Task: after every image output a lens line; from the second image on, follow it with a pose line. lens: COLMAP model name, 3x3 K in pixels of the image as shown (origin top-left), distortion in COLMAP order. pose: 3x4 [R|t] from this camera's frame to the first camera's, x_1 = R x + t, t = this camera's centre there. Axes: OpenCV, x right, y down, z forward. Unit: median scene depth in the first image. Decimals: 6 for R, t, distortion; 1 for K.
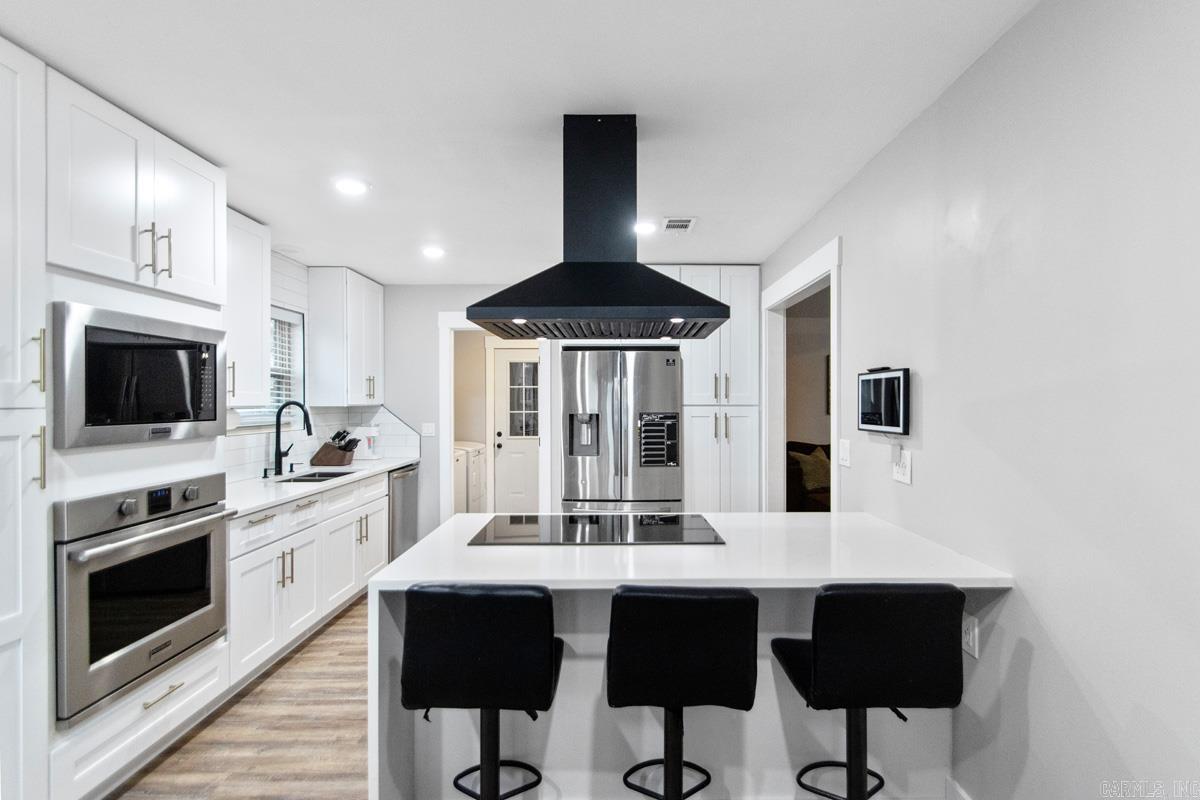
lens RADIAL K [[548.4, 0, 600.0], [0, 548.4, 400.0], [0, 0, 1]] dist [-0.009678, -0.000509]
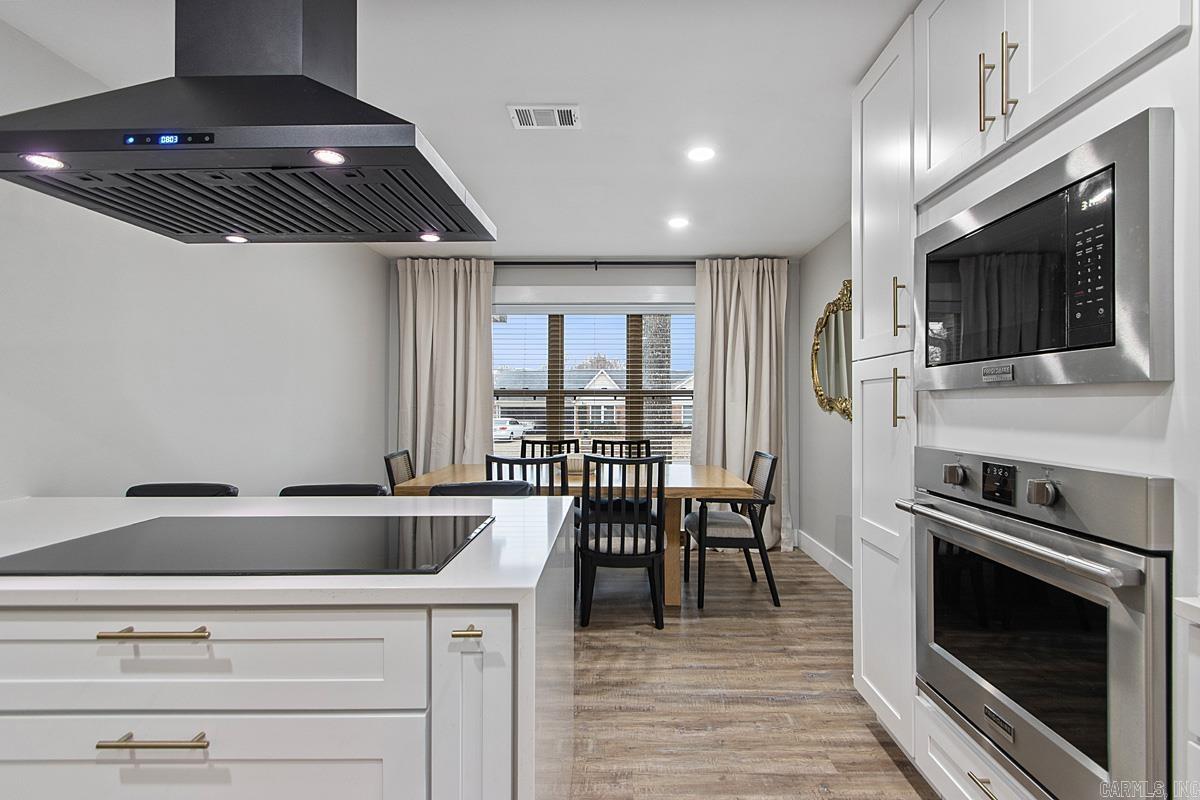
lens RADIAL K [[576.3, 0, 603.1], [0, 576.3, 404.2], [0, 0, 1]] dist [0.014024, -0.019046]
pose [[-0.999750, 0.002801, 0.022196, -0.194940], [0.002782, 0.999996, -0.000884, 0.049061], [-0.022198, -0.000822, -0.999753, 0.869568]]
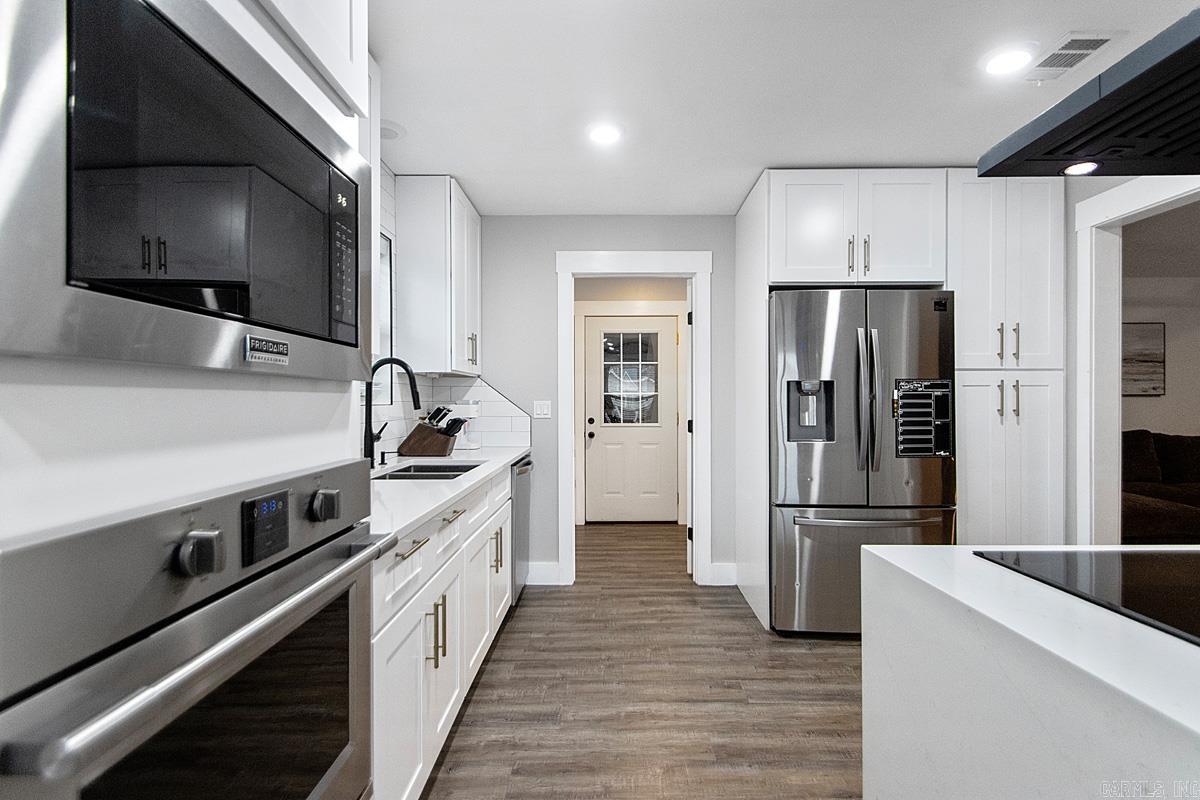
lens RADIAL K [[548.4, 0, 600.0], [0, 548.4, 400.0], [0, 0, 1]] dist [-0.009678, -0.000509]
pose [[0.999987, 0.003180, 0.003924, -0.299451], [-0.003195, 0.999987, 0.003970, 0.048453], [-0.003911, -0.003982, 0.999984, 0.319532]]
